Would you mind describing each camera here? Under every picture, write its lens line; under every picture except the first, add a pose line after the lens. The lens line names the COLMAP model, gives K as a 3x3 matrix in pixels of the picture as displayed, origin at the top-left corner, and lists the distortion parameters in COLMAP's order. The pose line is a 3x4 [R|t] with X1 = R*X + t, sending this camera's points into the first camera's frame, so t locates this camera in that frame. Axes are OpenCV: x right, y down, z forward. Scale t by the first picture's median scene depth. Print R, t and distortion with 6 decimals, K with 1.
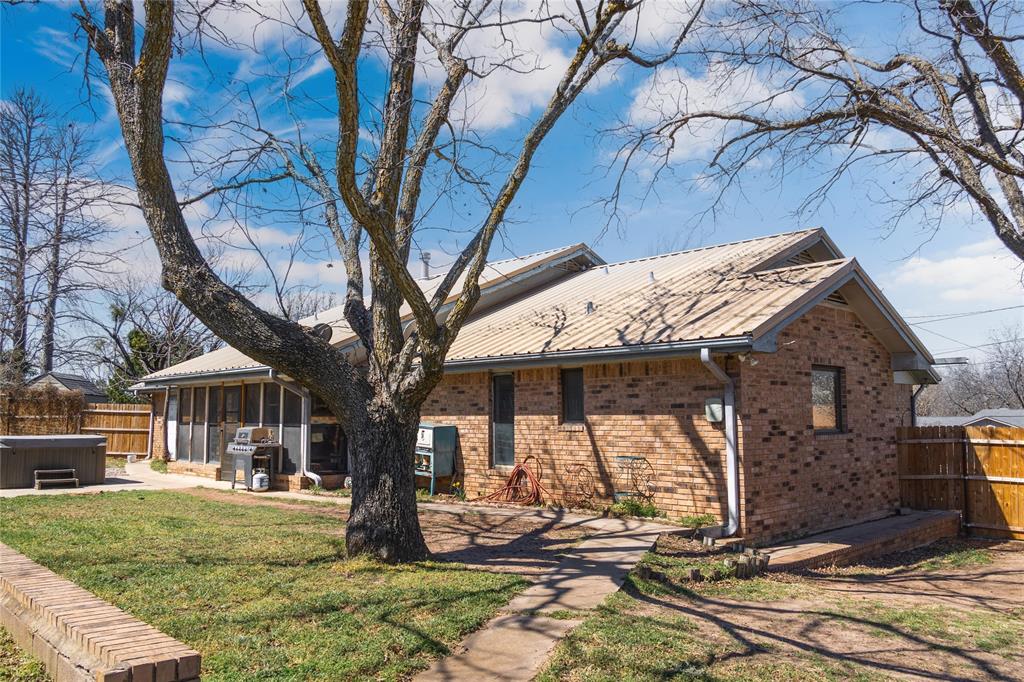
lens RADIAL K [[791.8, 0, 512.0], [0, 791.8, 341.0], [0, 0, 1]] dist [-0.046524, 0.002265]
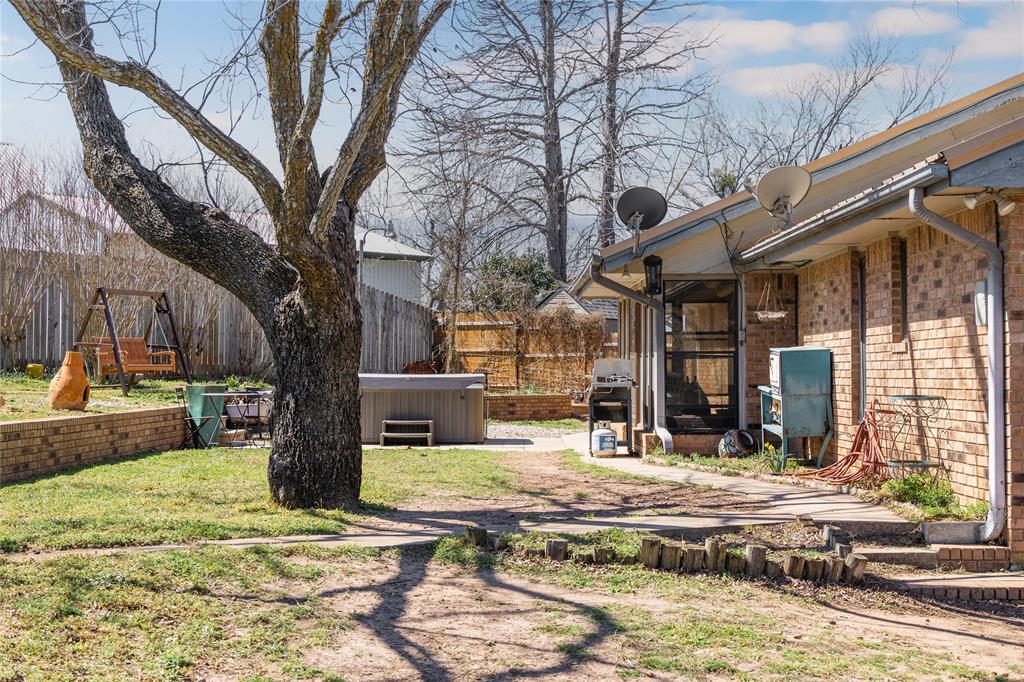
lens RADIAL K [[1598.0, 0, 512.0], [0, 1598.0, 341.0], [0, 0, 1]] dist [-0.085993, 0.010169]
pose [[0.721051, -0.012452, -0.692771, 0.670354], [0.066082, 0.996517, 0.050868, 0.033397], [0.689724, -0.082459, 0.719362, 0.025177]]
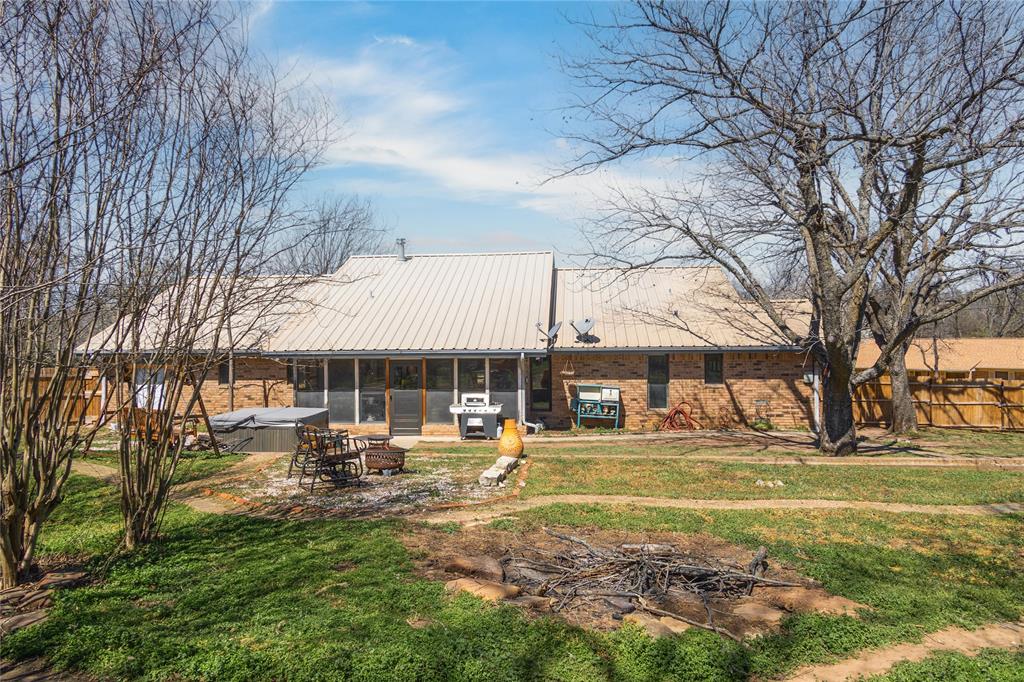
lens RADIAL K [[717.9, 0, 512.0], [0, 717.9, 341.0], [0, 0, 1]] dist [-0.000301, 0.000385]
pose [[0.749509, -0.009613, 0.661925, -1.444596], [-0.057460, 0.995176, 0.079516, -0.105074], [-0.659496, -0.097632, 0.745341, 0.077768]]
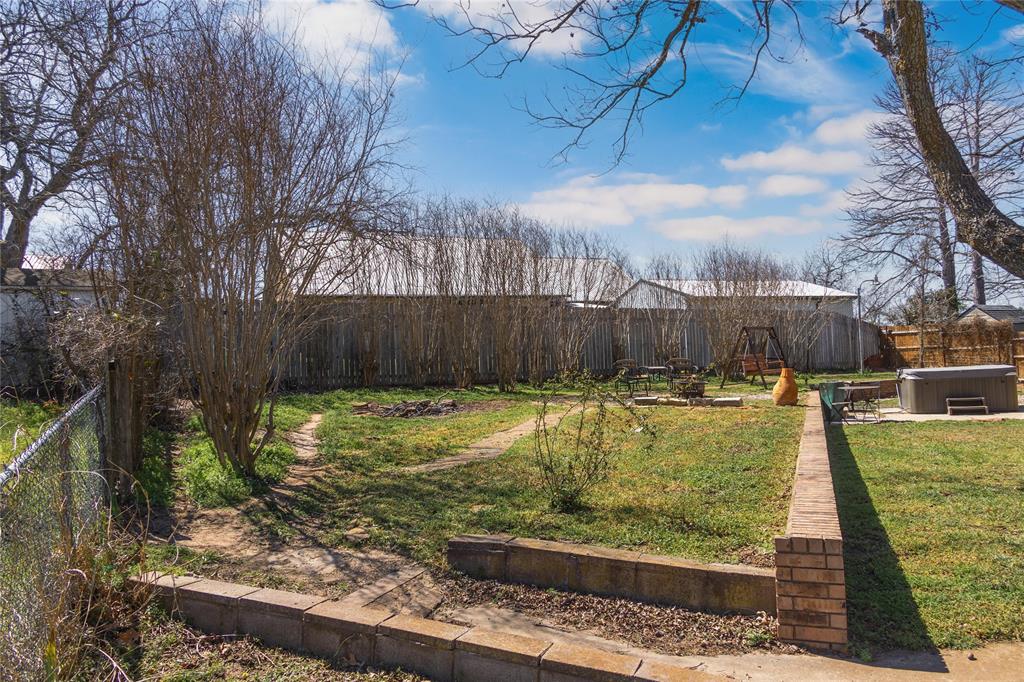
lens RADIAL K [[731.9, 0, 482.8], [0, 731.9, 342.4], [0, 0, 1]] dist [-0.025917, -0.001256]
pose [[0.379585, -0.054793, -0.923533, 0.145265], [0.141294, 0.989967, -0.000661, -0.012474], [0.914304, -0.130239, 0.383518, -0.017557]]
